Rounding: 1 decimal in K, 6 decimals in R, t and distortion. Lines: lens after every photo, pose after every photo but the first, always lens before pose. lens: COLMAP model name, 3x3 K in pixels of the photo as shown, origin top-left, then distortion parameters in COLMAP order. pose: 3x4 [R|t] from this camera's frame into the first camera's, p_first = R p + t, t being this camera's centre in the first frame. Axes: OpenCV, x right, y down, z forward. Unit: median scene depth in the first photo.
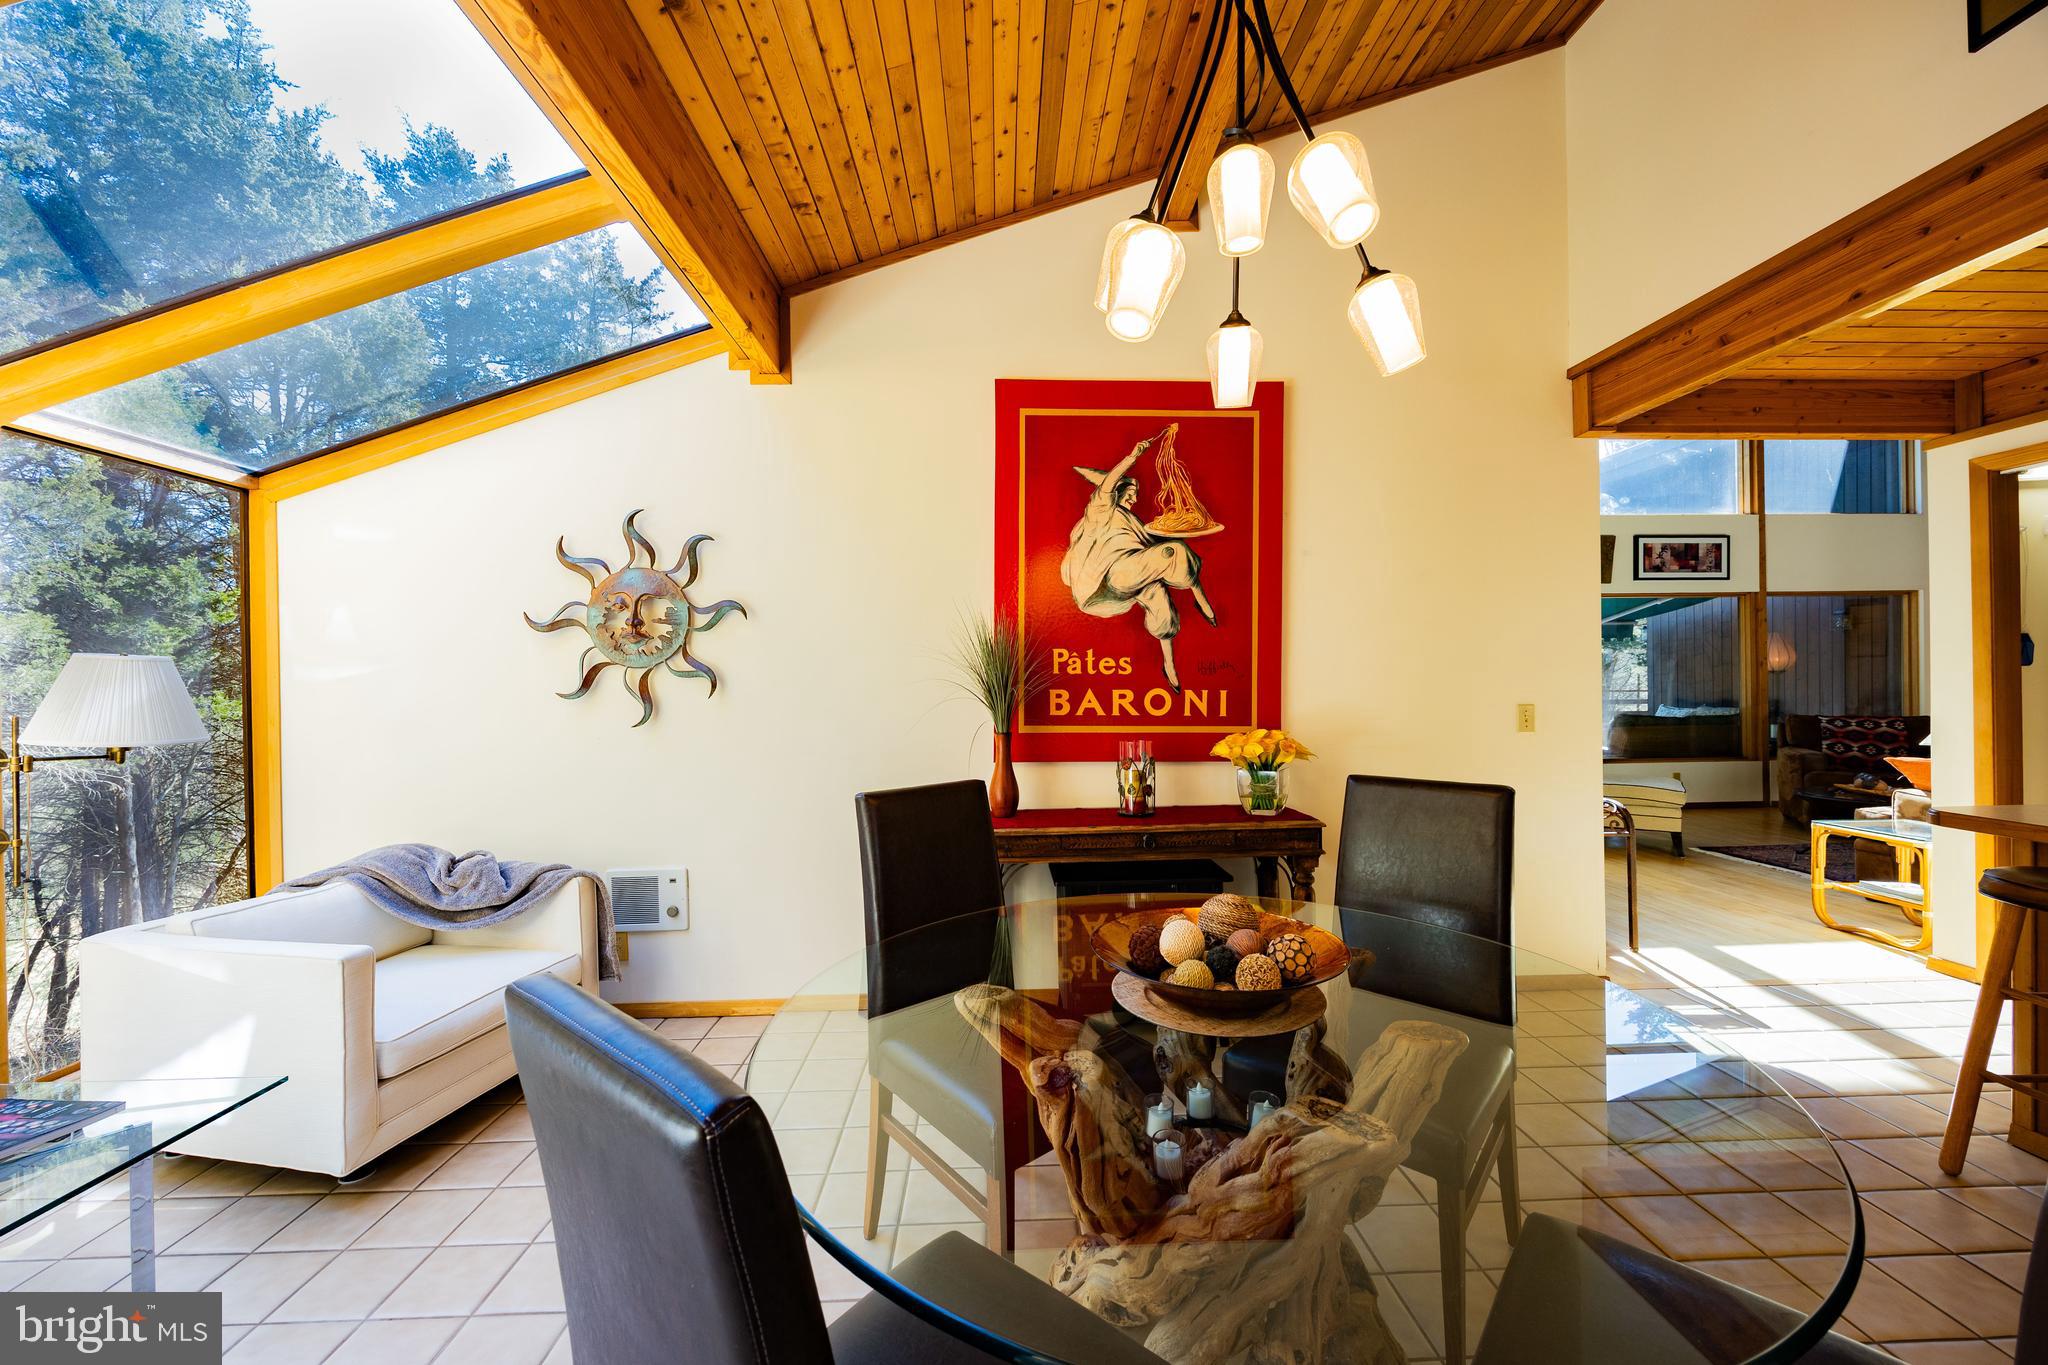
lens RADIAL K [[784.8, 0, 1022.2], [0, 784.8, 681.8], [0, 0, 1]] dist [-0.003333, -0.000004]
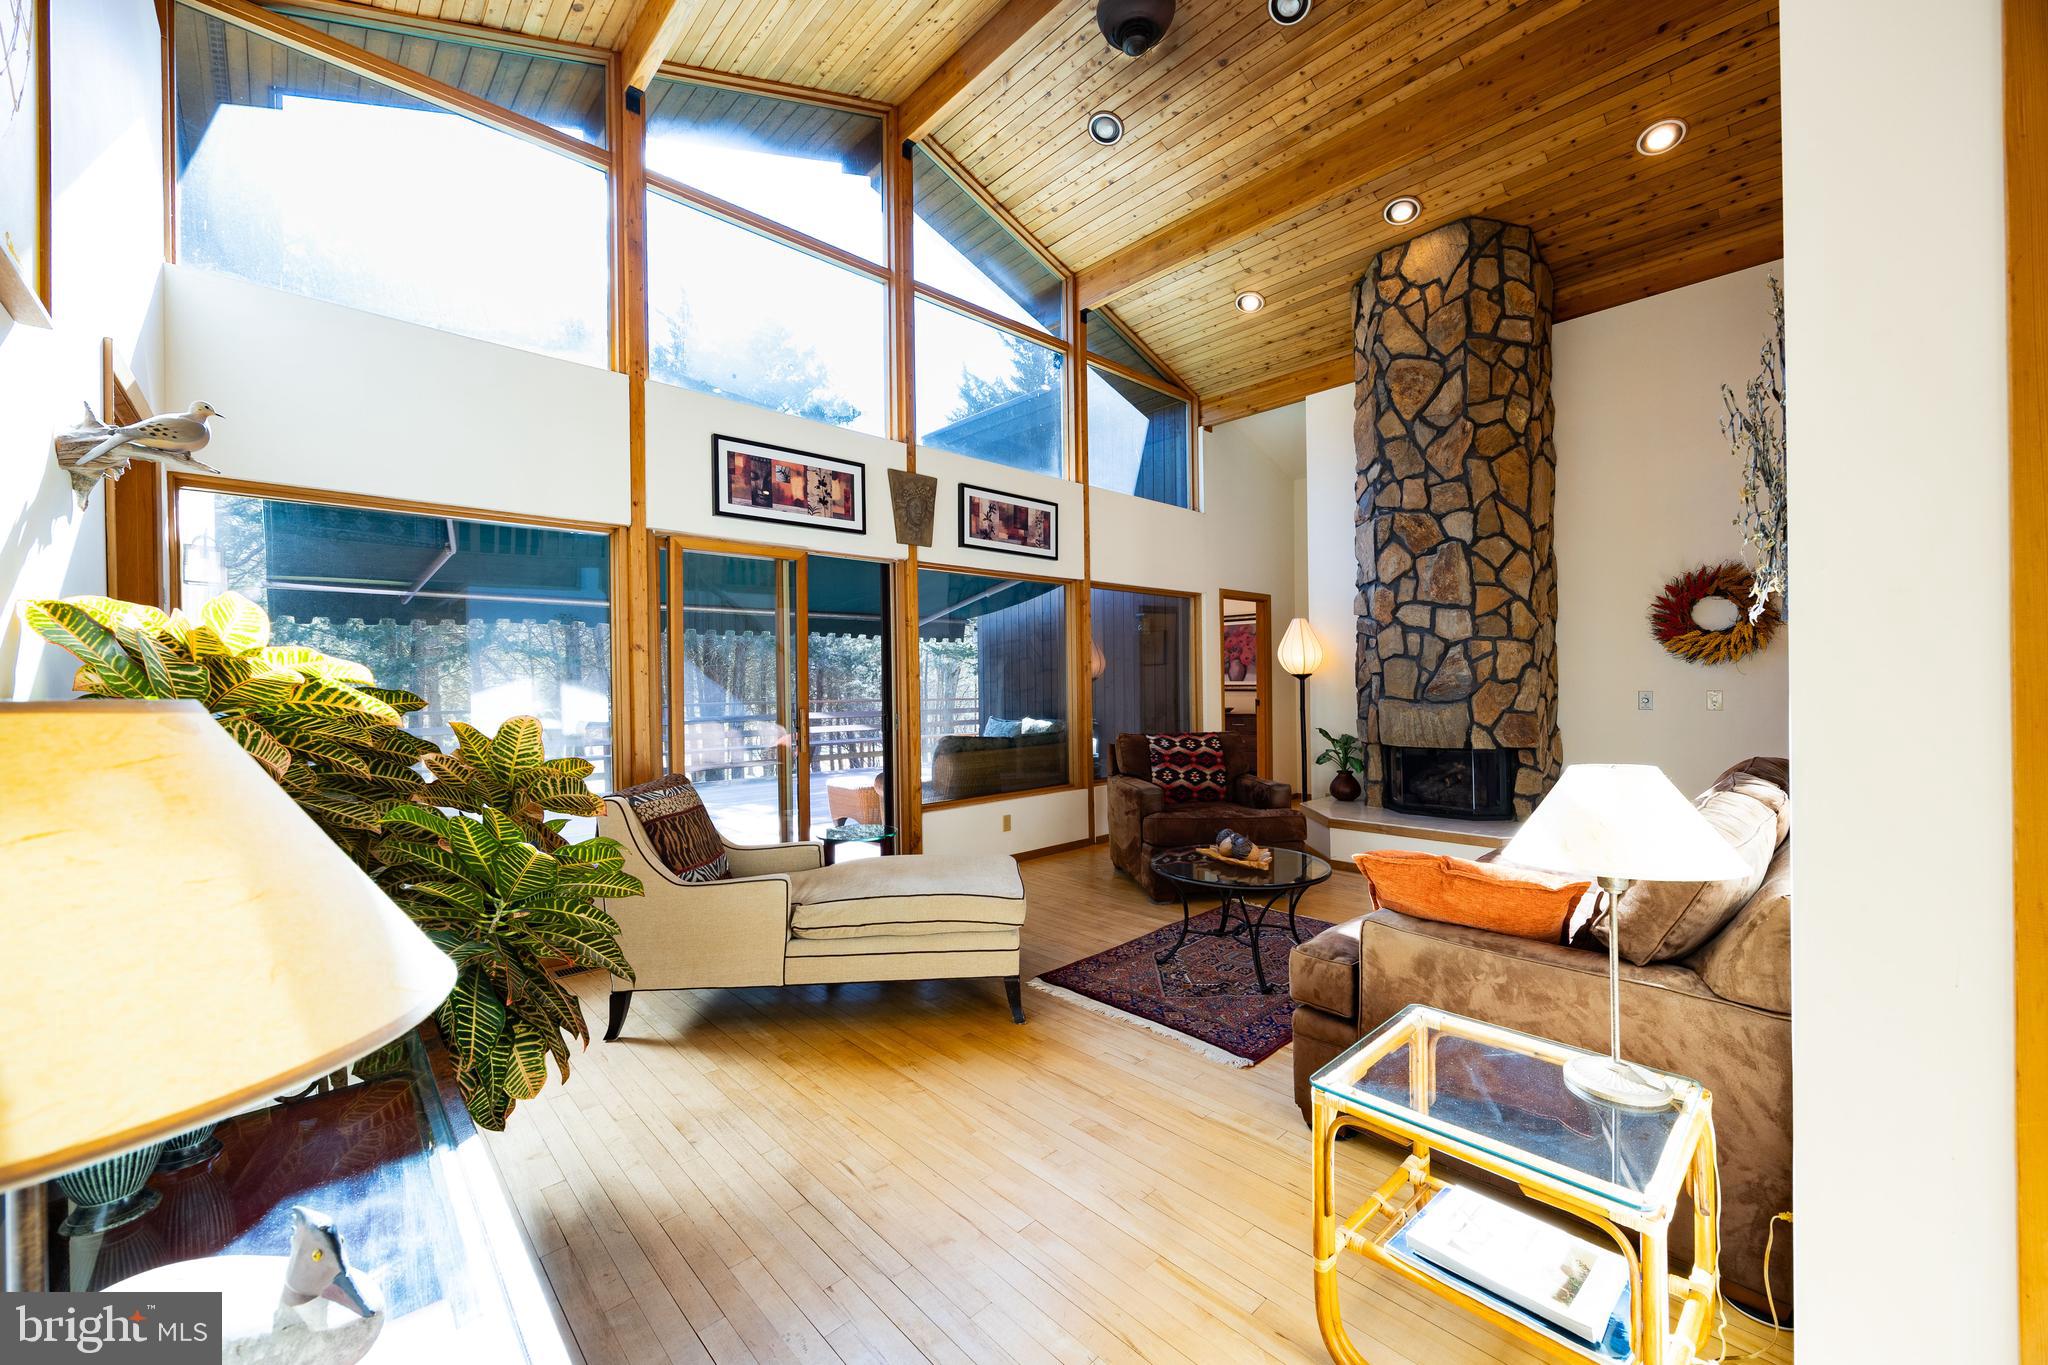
lens RADIAL K [[784.8, 0, 1016.1], [0, 784.8, 692.0], [0, 0, 1]] dist [-0.003333, -0.000004]
pose [[0.754560, -0.006697, 0.656197, 0.846853], [0.005325, 0.999977, 0.004083, -0.006406], [-0.656210, 0.000413, 0.754579, 1.032551]]
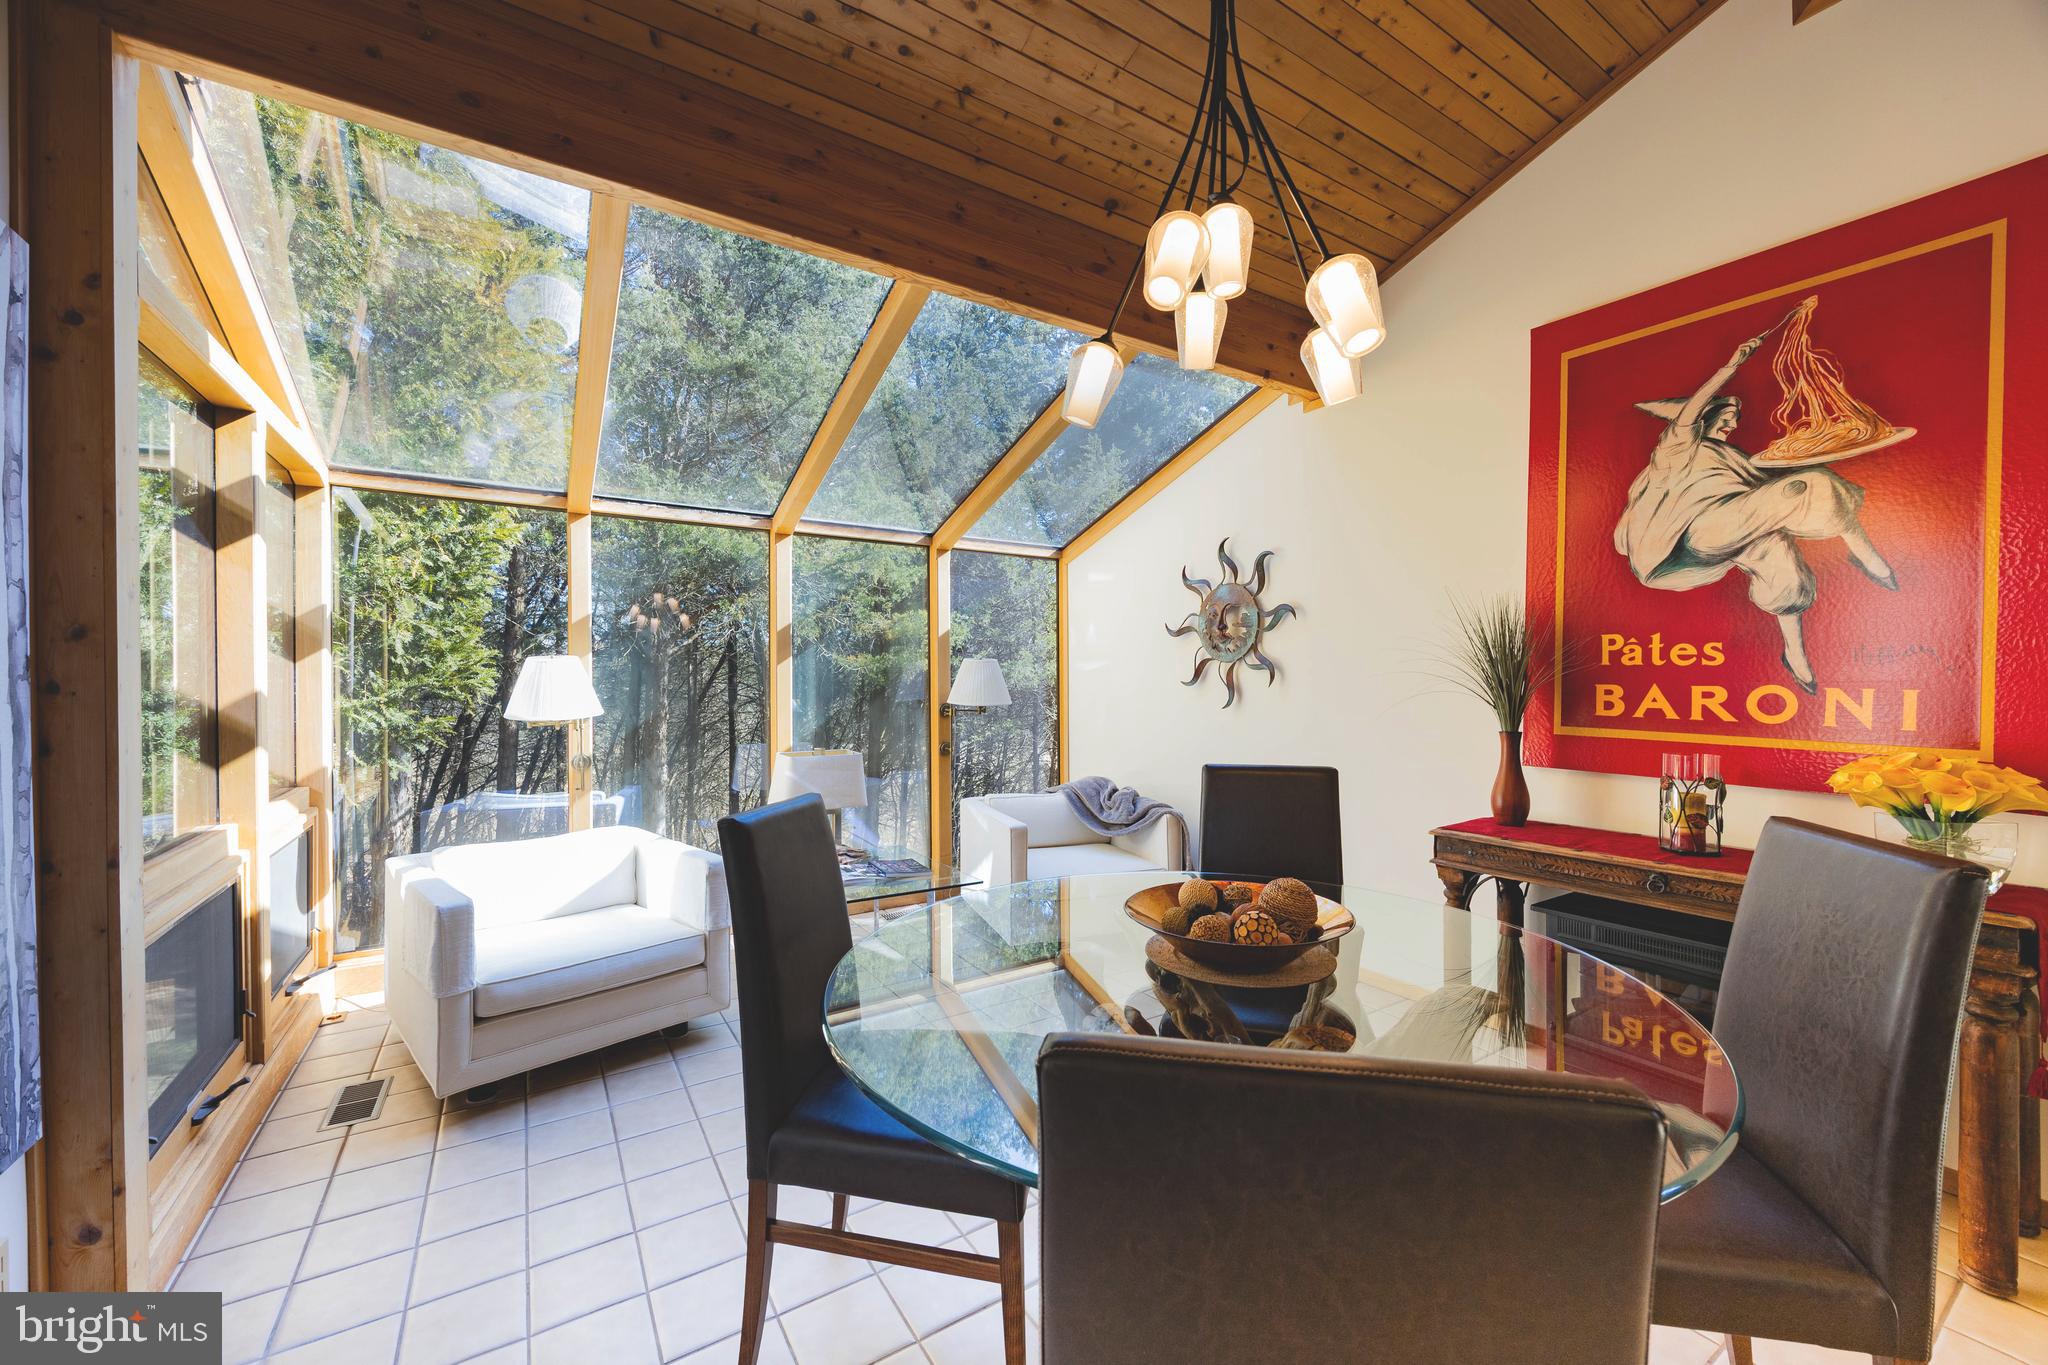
lens RADIAL K [[784.8, 0, 1021.3], [0, 784.8, 683.2], [0, 0, 1]] dist [-0.003333, -0.000004]
pose [[0.513359, 0.014272, -0.858055, 0.430205], [0.001450, 0.999846, 0.017498, -0.006559], [0.858173, -0.010227, 0.513259, 0.058501]]
